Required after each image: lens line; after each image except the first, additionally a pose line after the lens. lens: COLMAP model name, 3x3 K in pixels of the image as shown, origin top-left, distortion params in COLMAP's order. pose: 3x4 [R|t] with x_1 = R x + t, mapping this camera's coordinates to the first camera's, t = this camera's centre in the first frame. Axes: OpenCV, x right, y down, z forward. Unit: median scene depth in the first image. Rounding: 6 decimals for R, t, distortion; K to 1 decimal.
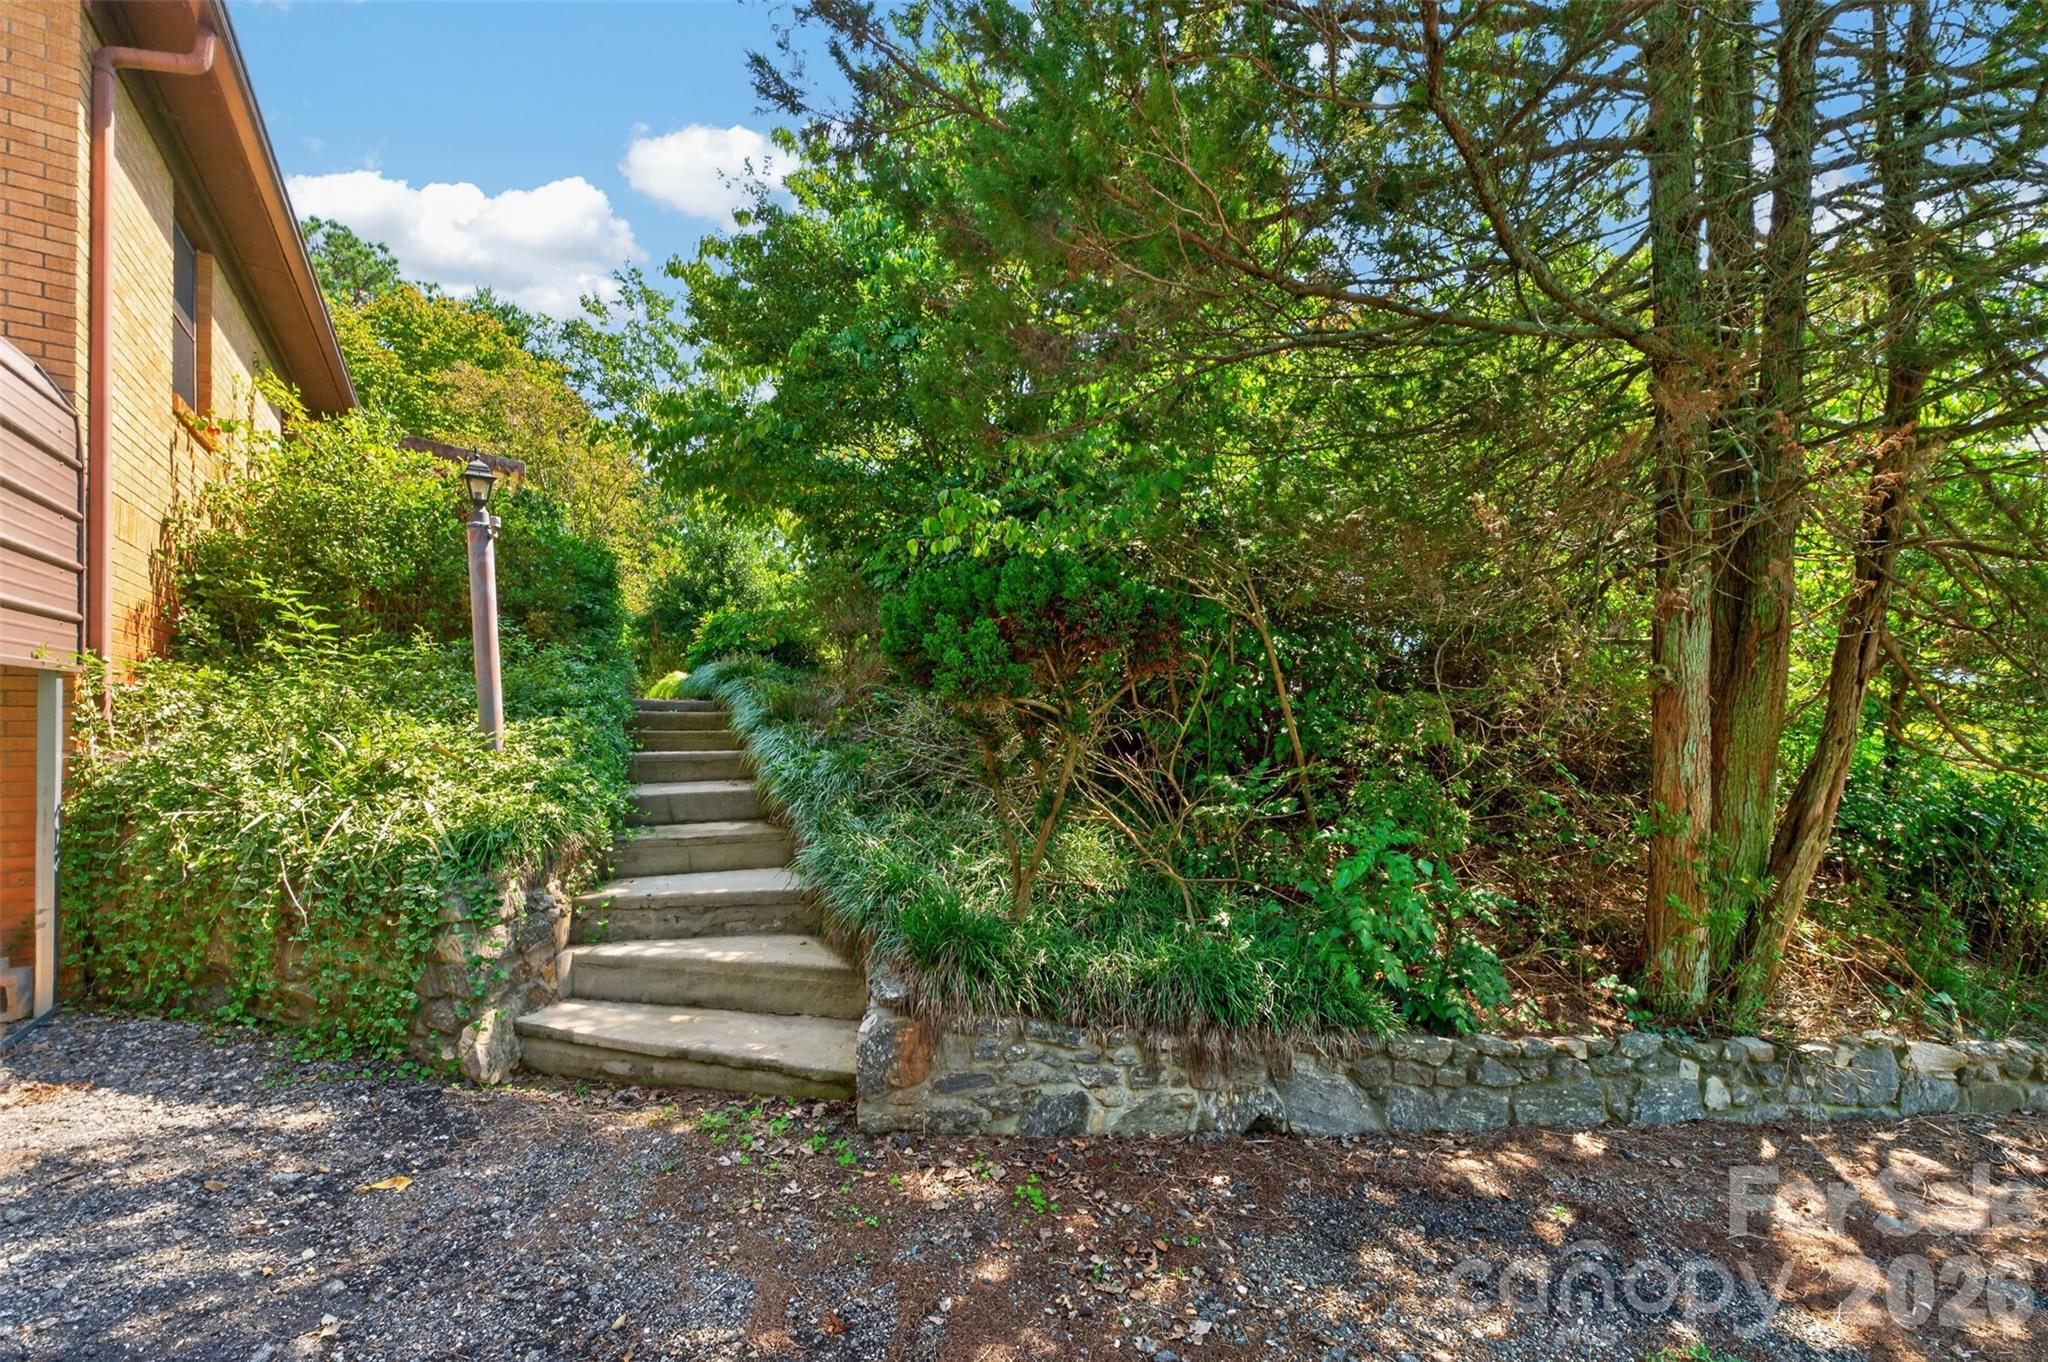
lens RADIAL K [[829.8, 0, 1048.7], [0, 829.8, 711.0], [0, 0, 1]] dist [0.002276, 0.000264]
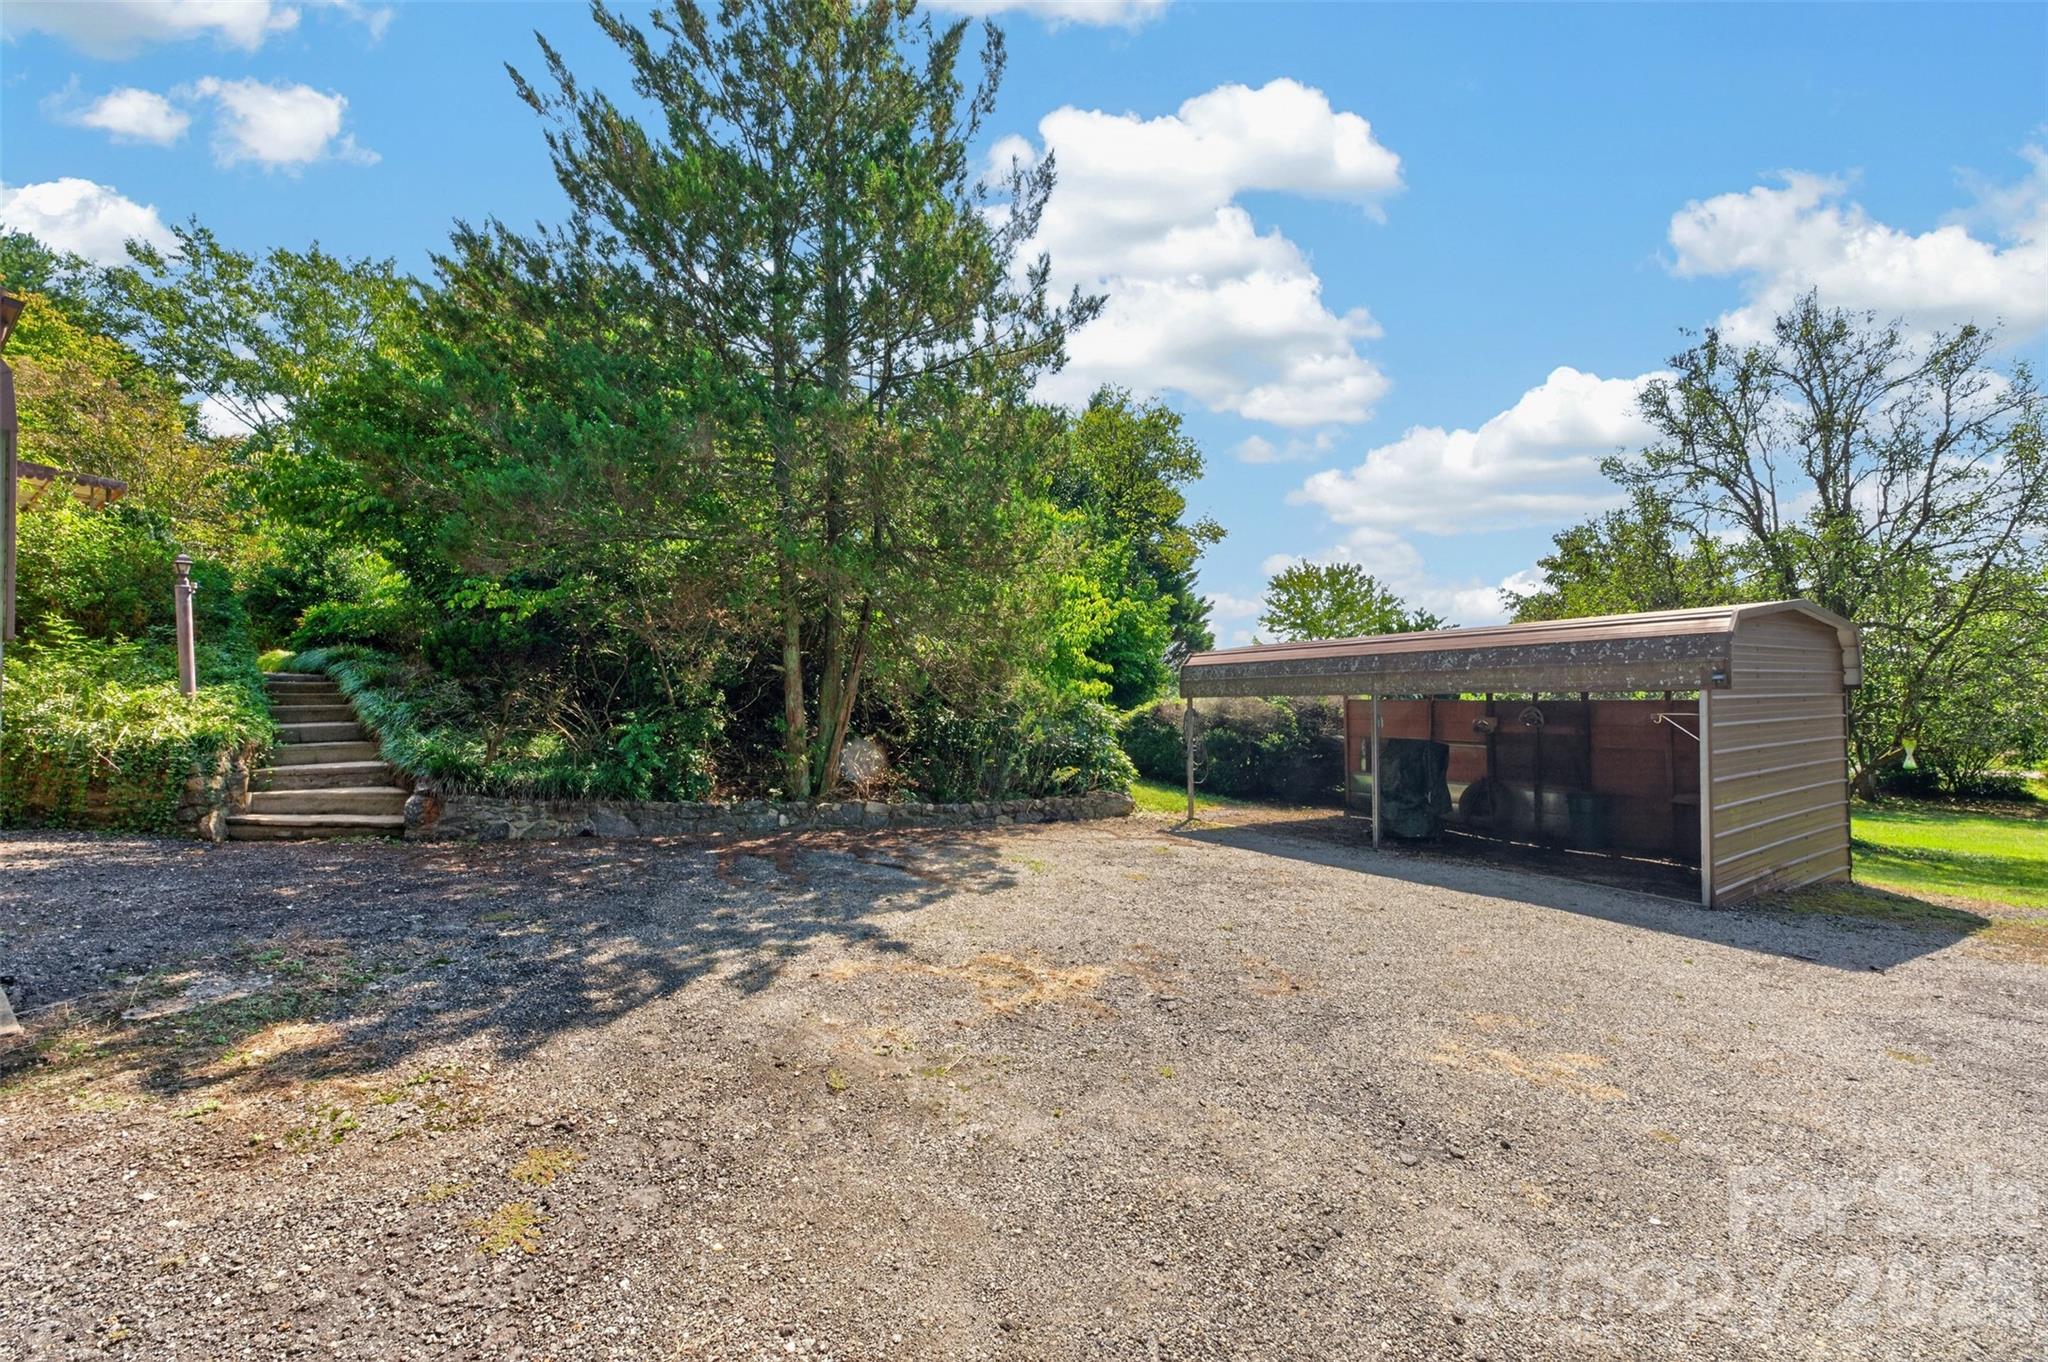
lens RADIAL K [[827.3, 0, 1025.2], [0, 827.3, 673.3], [0, 0, 1]] dist [0.017611, -0.000208]
pose [[0.943210, 0.005638, 0.332148, 0.594937], [-0.001813, 0.999928, -0.011825, 0.000968], [-0.332191, 0.010551, 0.943153, -1.732878]]
